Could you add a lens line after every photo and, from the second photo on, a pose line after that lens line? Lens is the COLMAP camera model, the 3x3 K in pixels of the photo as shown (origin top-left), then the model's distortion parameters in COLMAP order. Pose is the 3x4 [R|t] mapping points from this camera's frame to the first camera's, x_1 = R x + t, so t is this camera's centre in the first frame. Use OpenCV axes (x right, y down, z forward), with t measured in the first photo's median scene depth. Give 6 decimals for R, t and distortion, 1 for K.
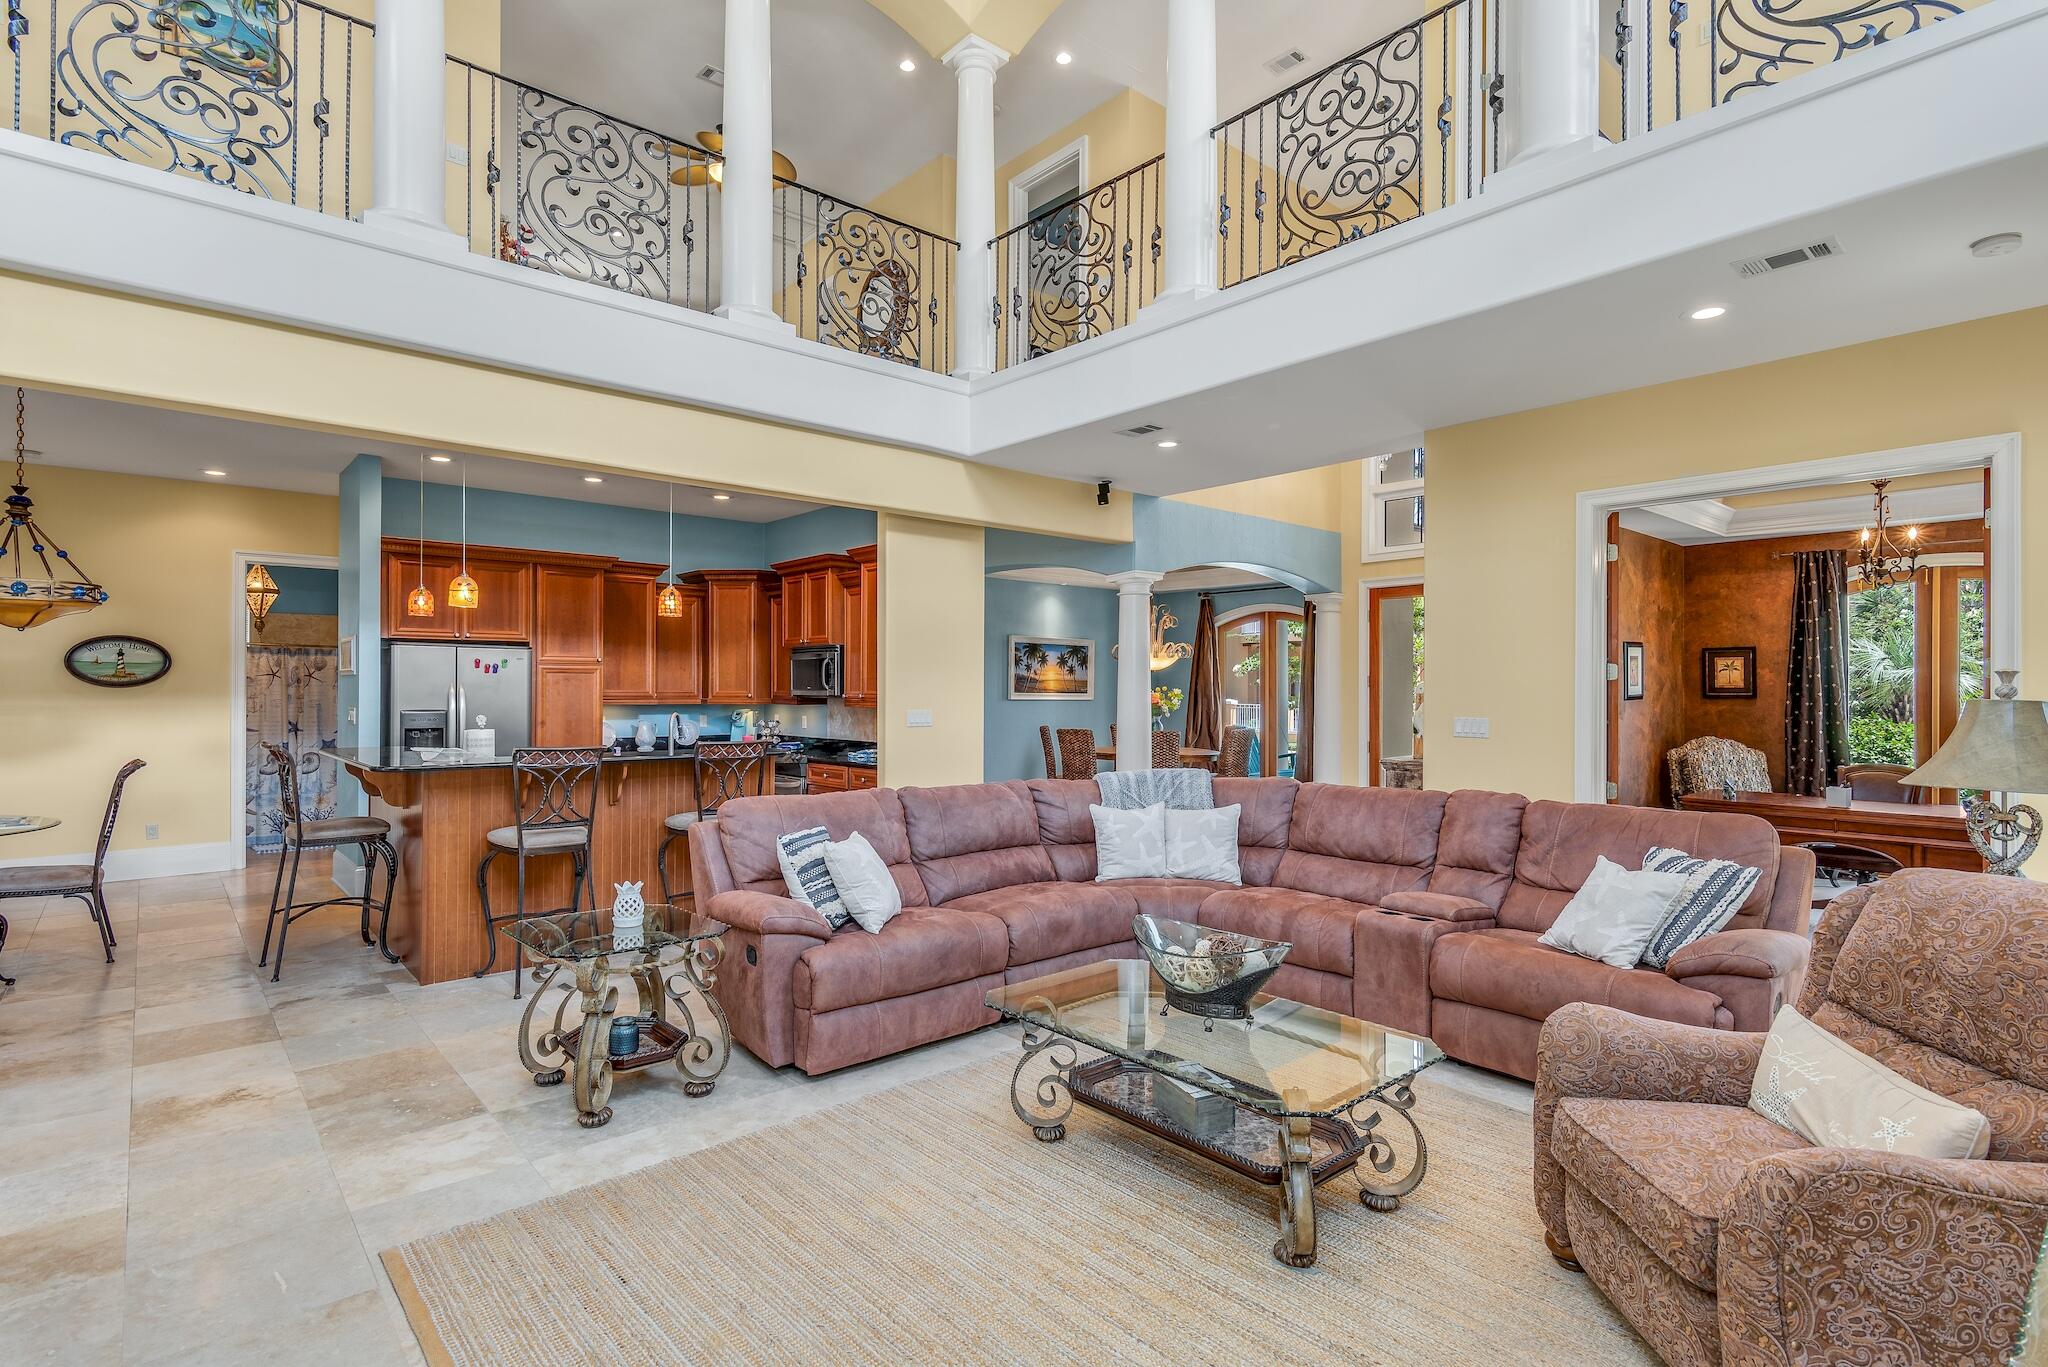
lens RADIAL K [[1030.4, 0, 1024.3], [0, 1030.4, 685.4], [0, 0, 1]] dist [-0.002023, -0.000095]
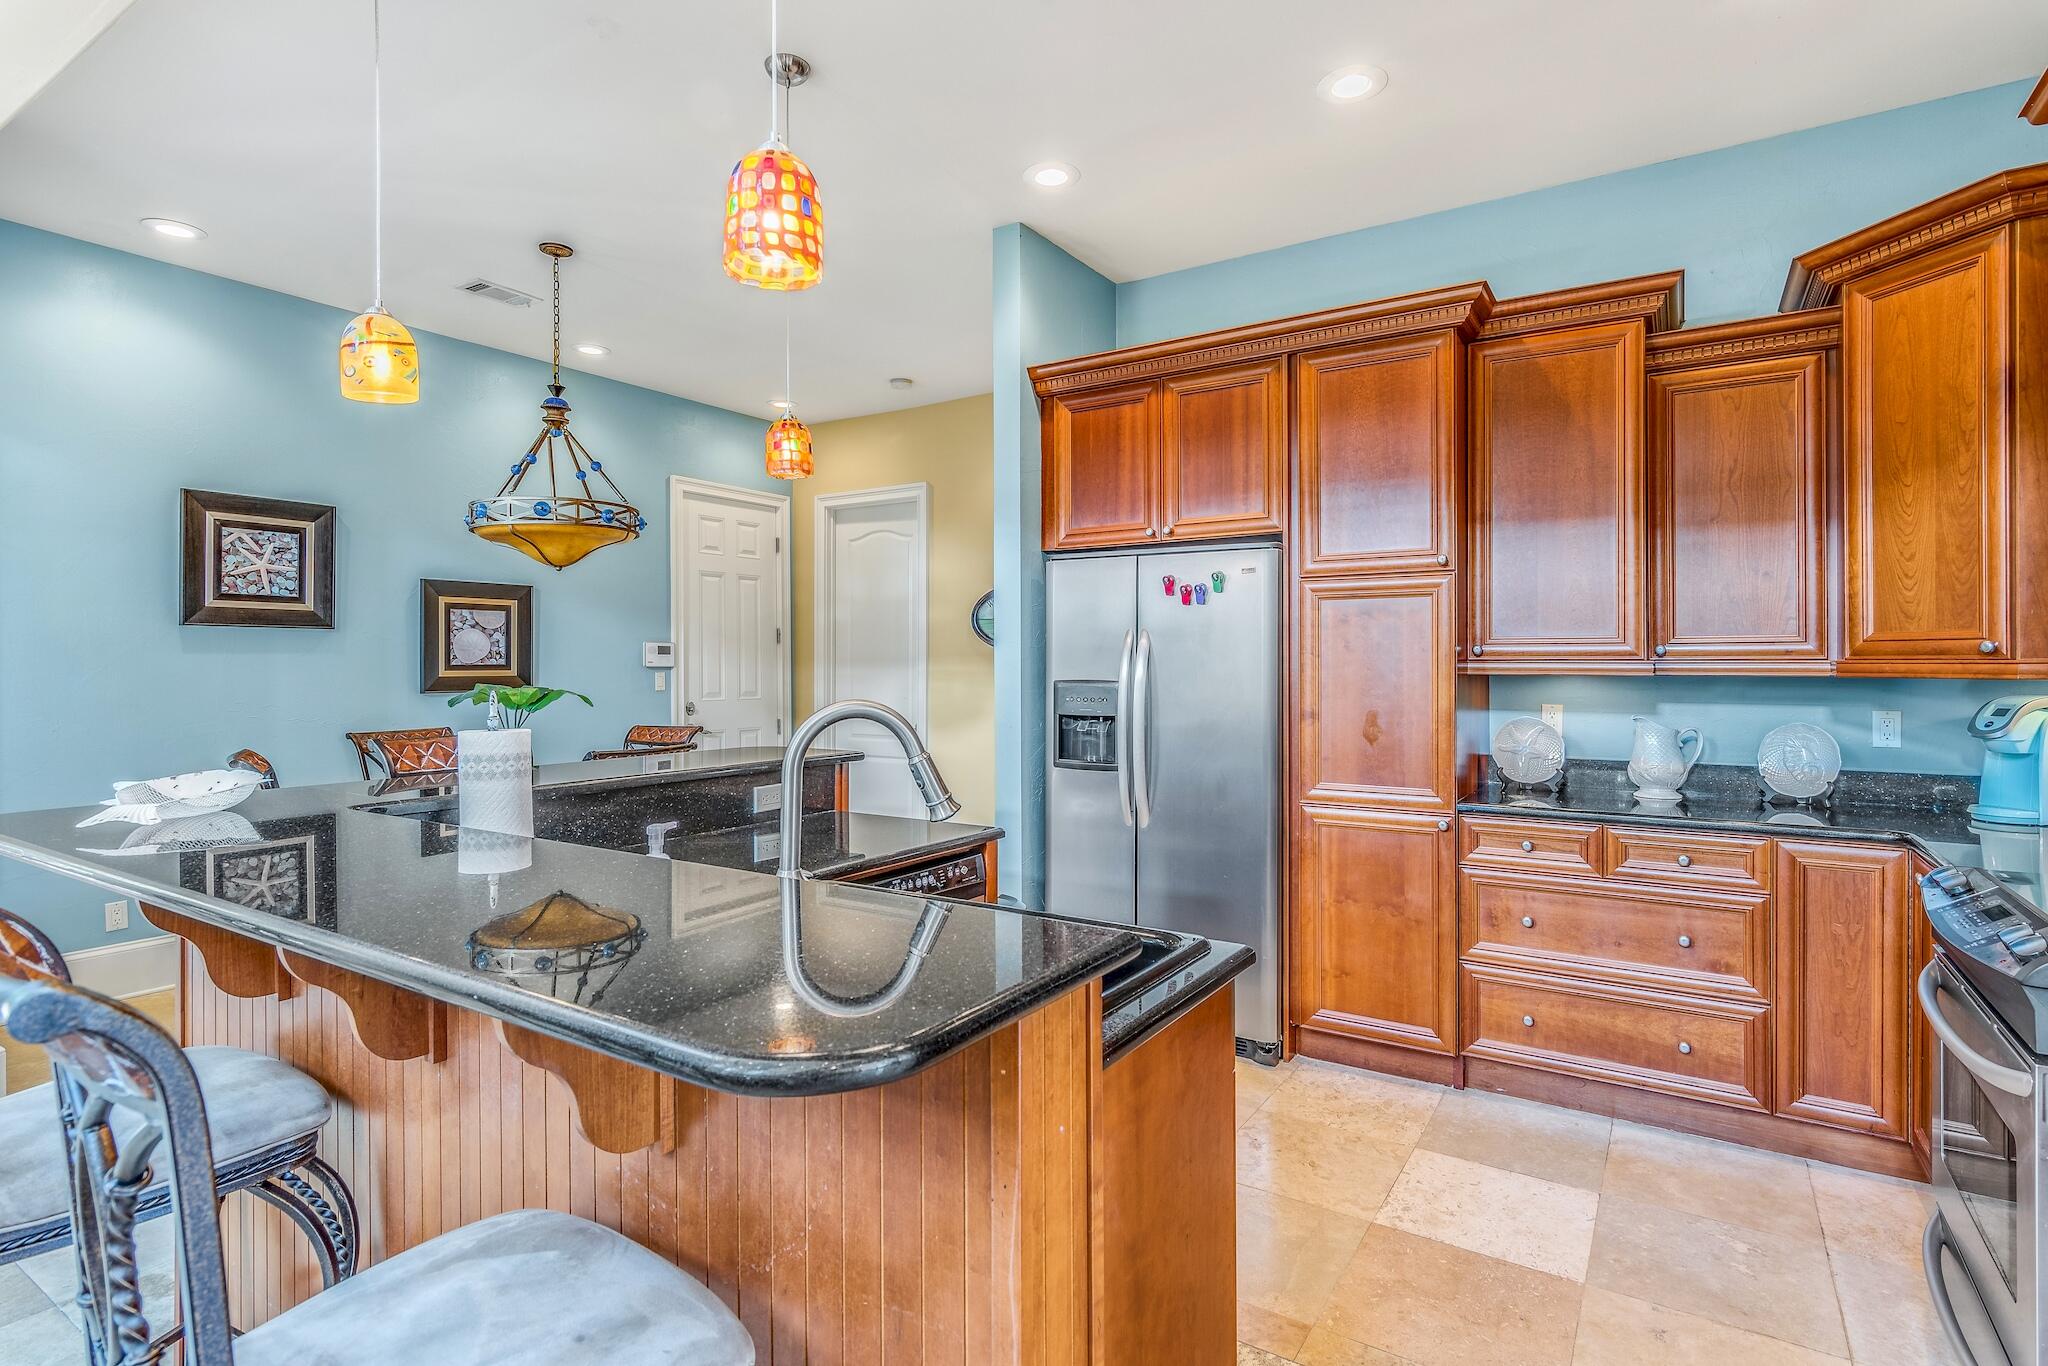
lens RADIAL K [[1030.4, 0, 1022.0], [0, 1030.4, 676.7], [0, 0, 1]] dist [-0.002023, -0.000095]
pose [[0.279020, 0.003157, -0.960280, -0.084372], [0.002933, 0.999987, 0.004139, 0.019121], [0.960281, -0.003971, 0.279008, 0.795965]]
